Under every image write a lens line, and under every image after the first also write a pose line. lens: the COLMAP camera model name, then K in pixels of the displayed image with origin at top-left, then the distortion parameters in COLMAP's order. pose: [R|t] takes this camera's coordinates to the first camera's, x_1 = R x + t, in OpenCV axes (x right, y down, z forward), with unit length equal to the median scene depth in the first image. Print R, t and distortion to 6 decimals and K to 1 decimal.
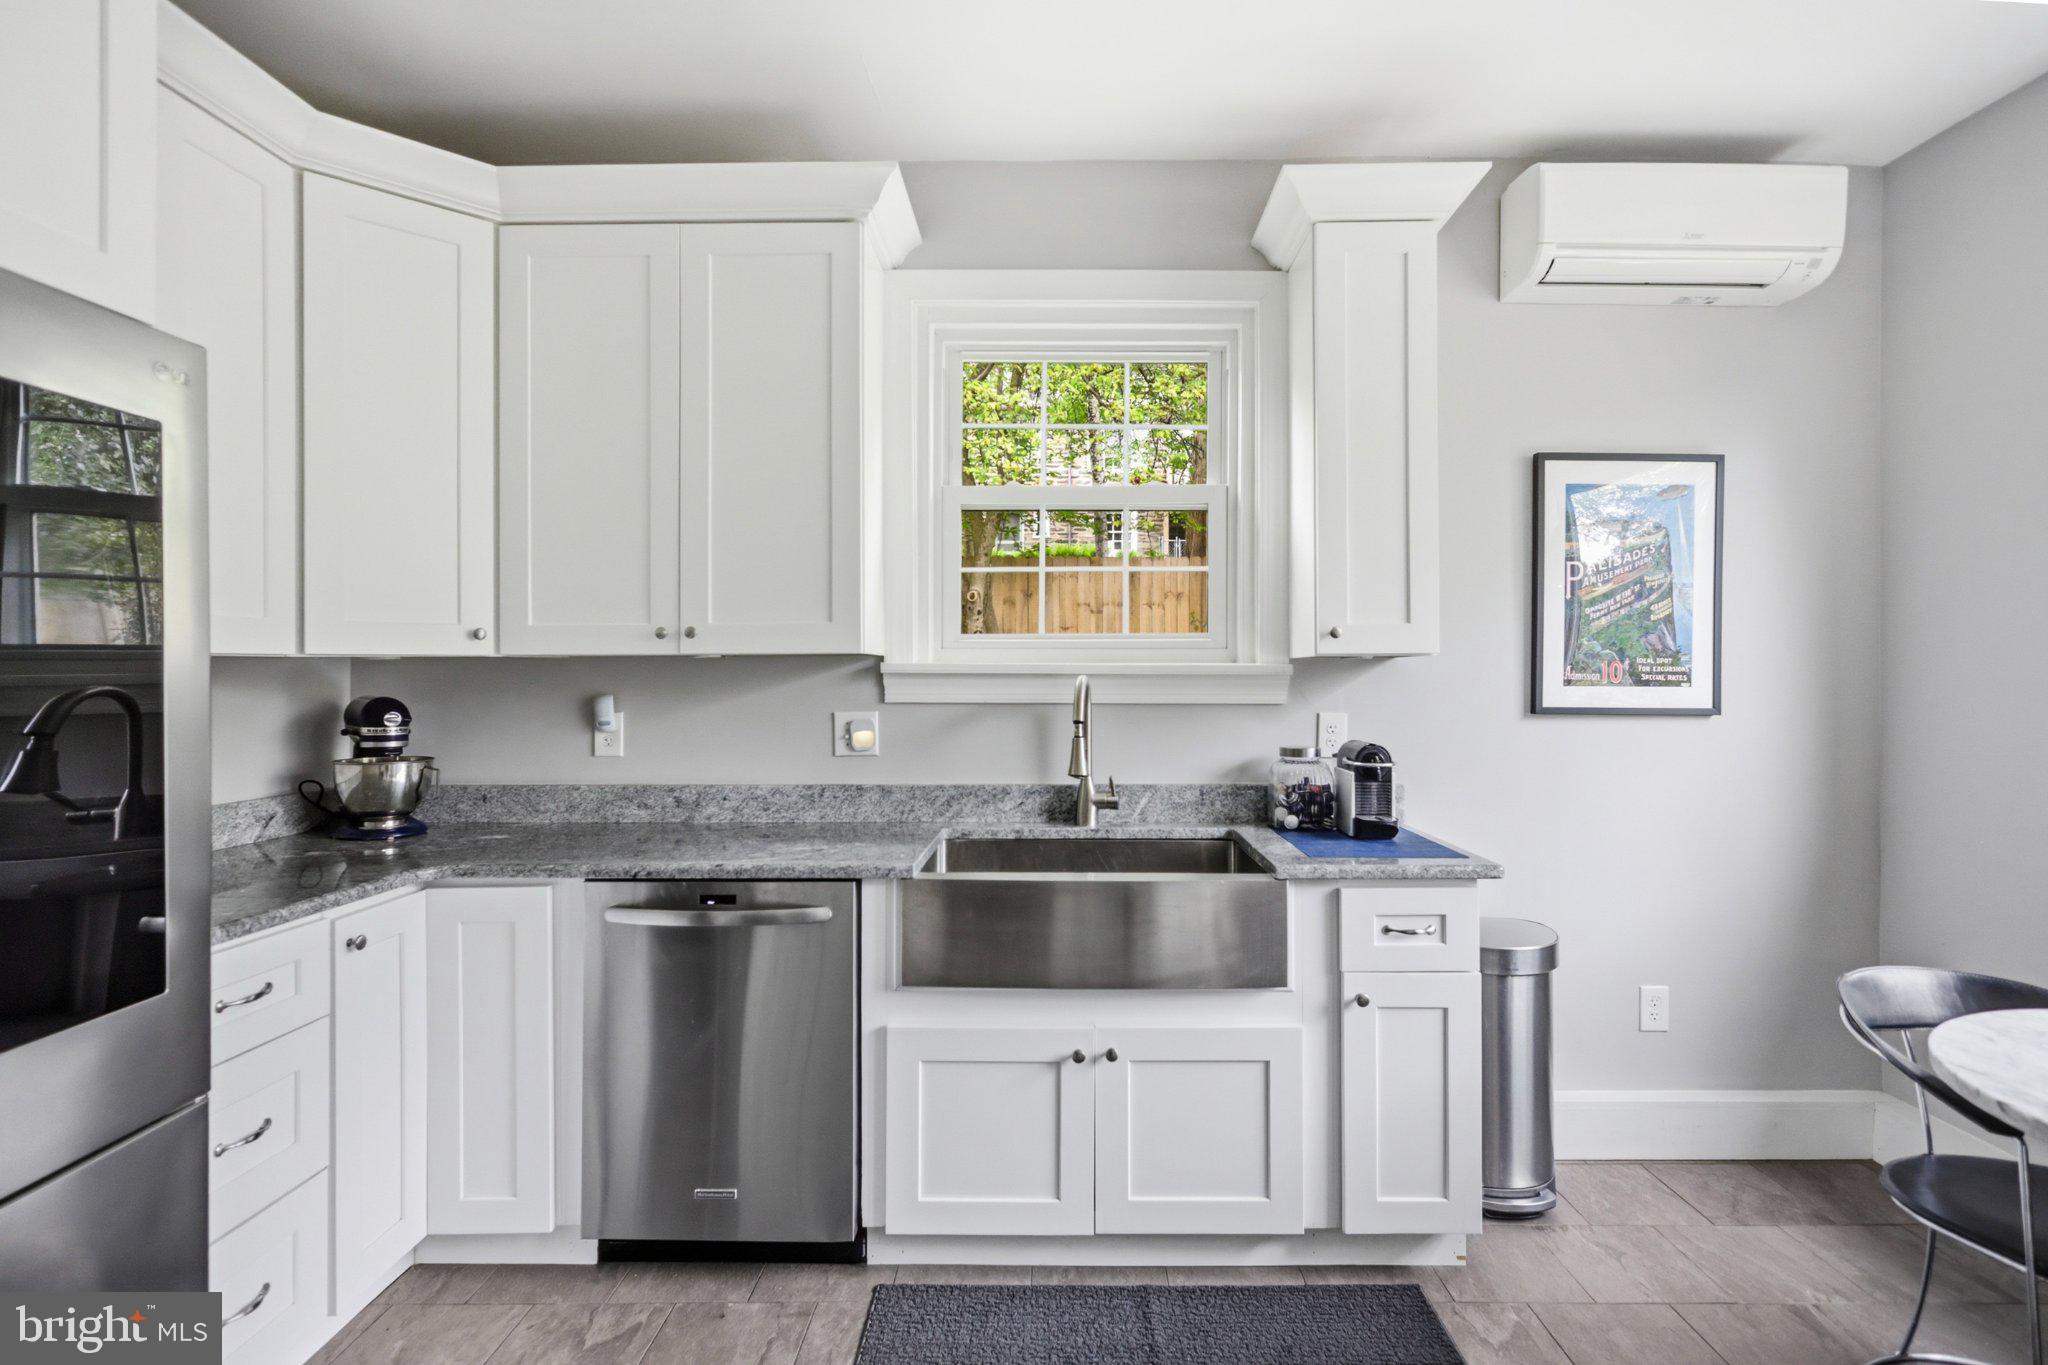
lens RADIAL K [[987.8, 0, 1027.3], [0, 987.8, 673.1], [0, 0, 1]] dist [0.003103, -0.000344]
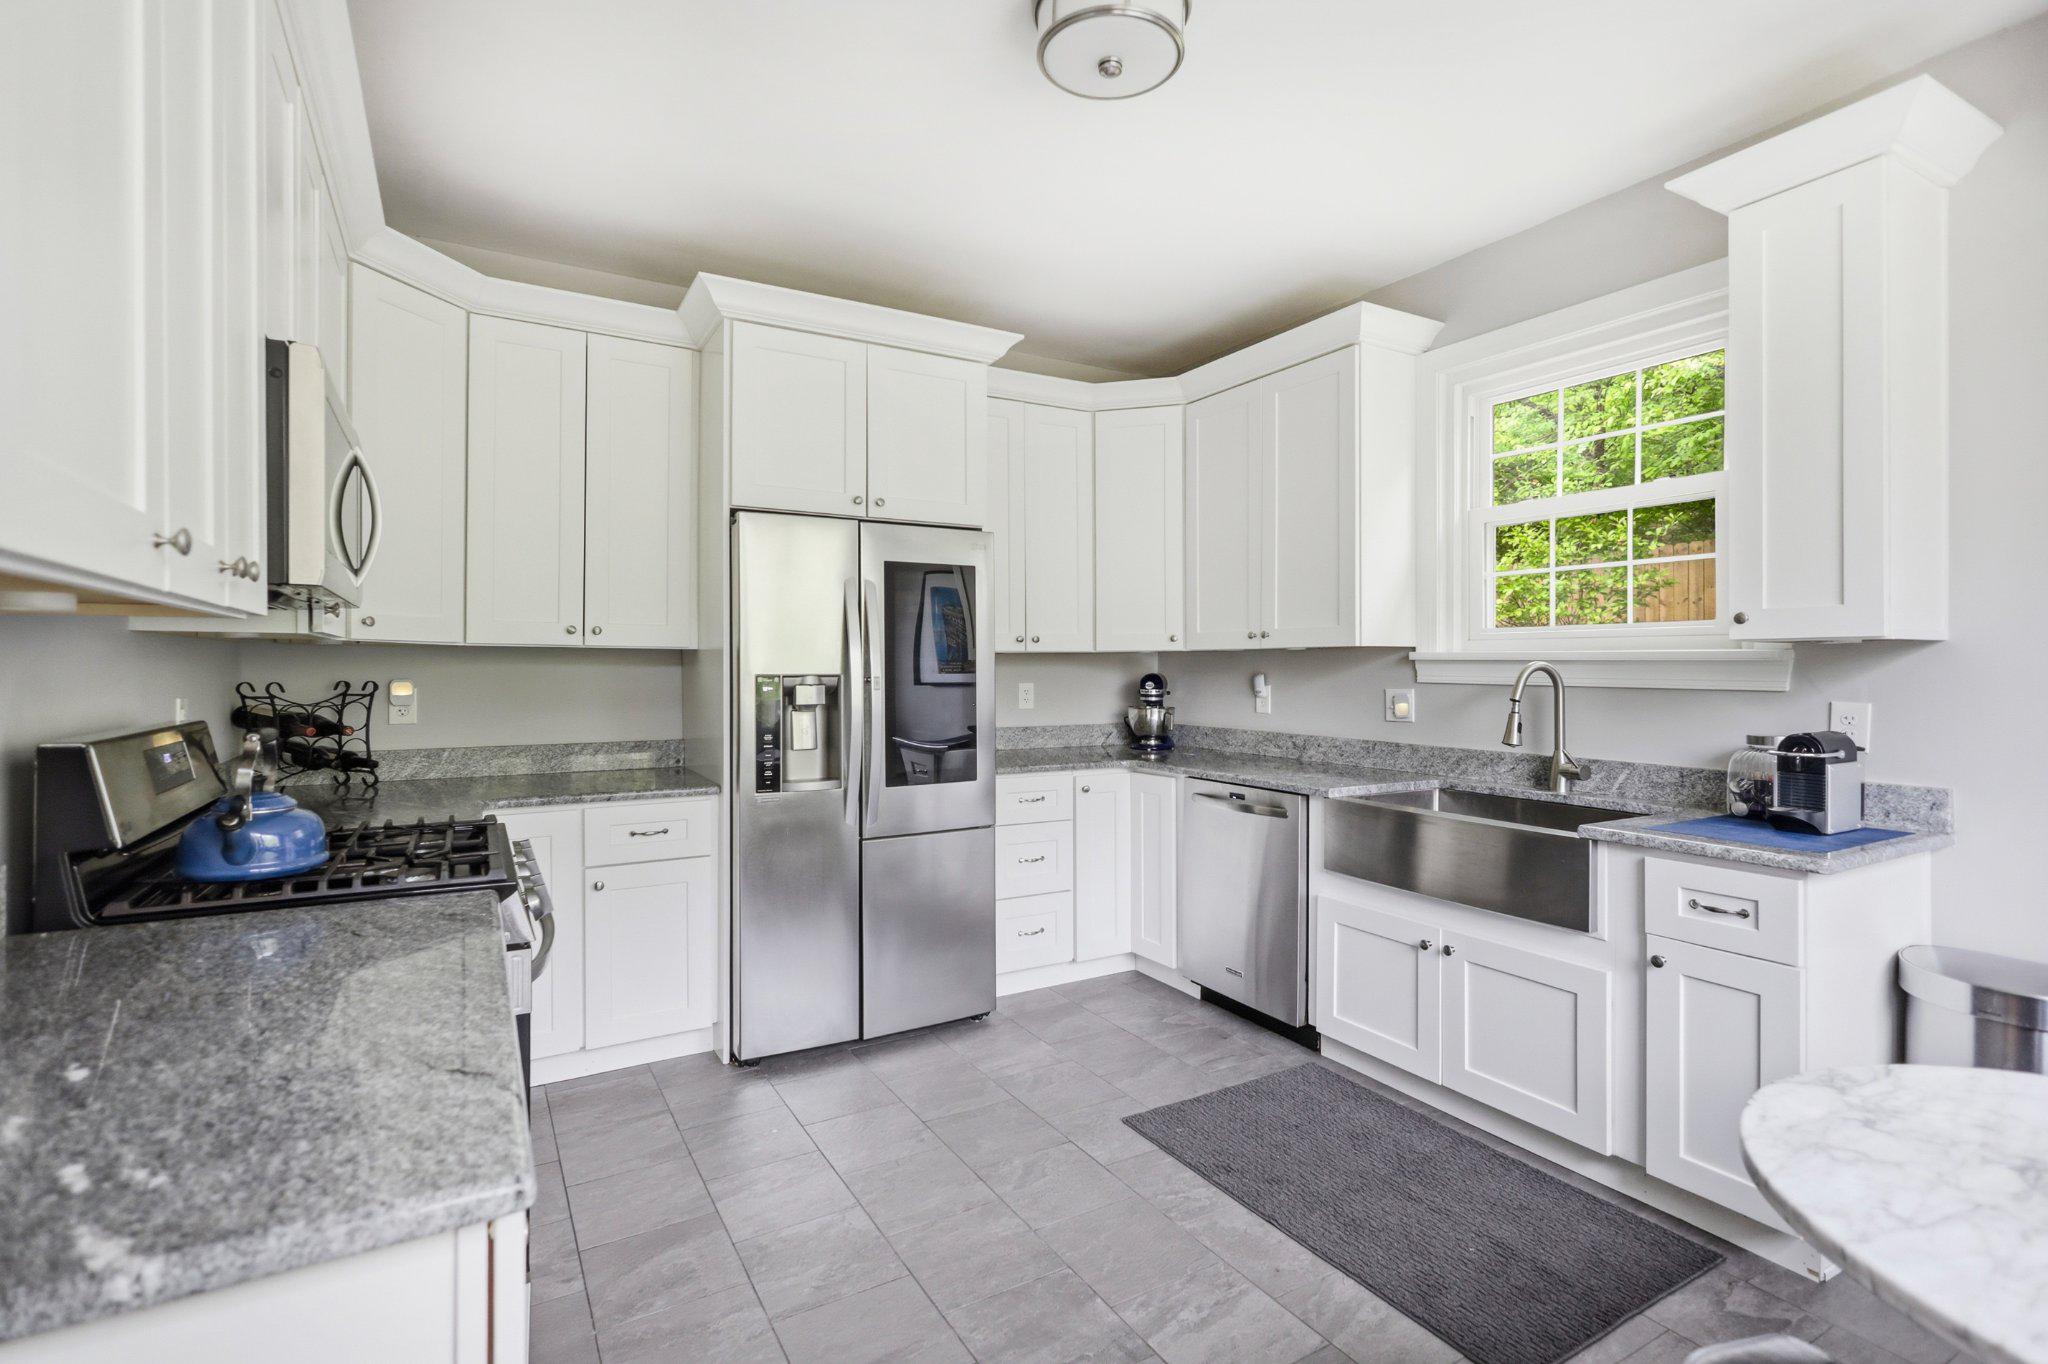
lens RADIAL K [[987.8, 0, 1081.3], [0, 987.8, 660.2], [0, 0, 1]] dist [0.003103, -0.000344]
pose [[0.540862, -0.001520, -0.841110, 0.732435], [0.000037, 0.999998, -0.001783, 0.002413], [0.841111, 0.000933, 0.540861, -0.093911]]
